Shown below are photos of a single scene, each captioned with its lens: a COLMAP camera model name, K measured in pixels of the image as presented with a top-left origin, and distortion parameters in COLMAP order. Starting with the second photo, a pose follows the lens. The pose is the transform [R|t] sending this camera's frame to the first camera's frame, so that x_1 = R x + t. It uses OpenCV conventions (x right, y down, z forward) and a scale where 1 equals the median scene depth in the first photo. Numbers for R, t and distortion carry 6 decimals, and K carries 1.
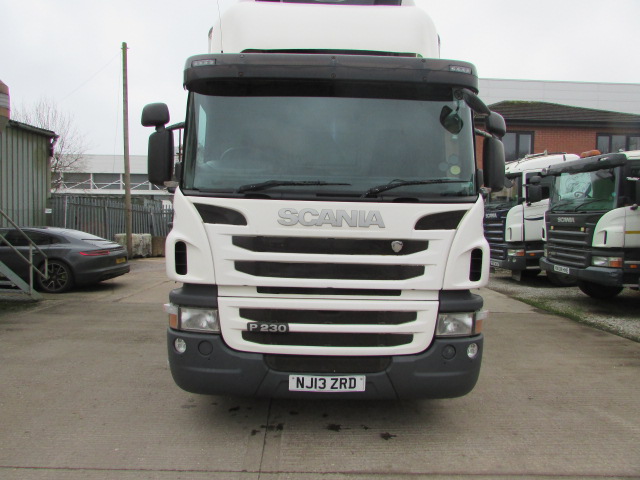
lens RADIAL K [[460.9, 0, 320.0], [0, 460.9, 240.0], [0, 0, 1]] dist [-0.033325, 0.002922]
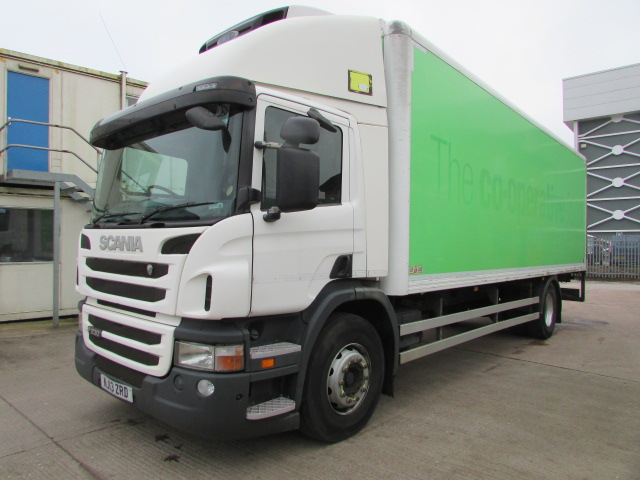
lens RADIAL K [[460.9, 0, 320.0], [0, 460.9, 240.0], [0, 0, 1]] dist [-0.033325, 0.002922]
pose [[0.734981, -0.014234, -0.677939, 1.149408], [-0.031525, 0.997981, -0.055131, -0.008068], [0.677355, 0.061892, 0.733048, 0.485368]]
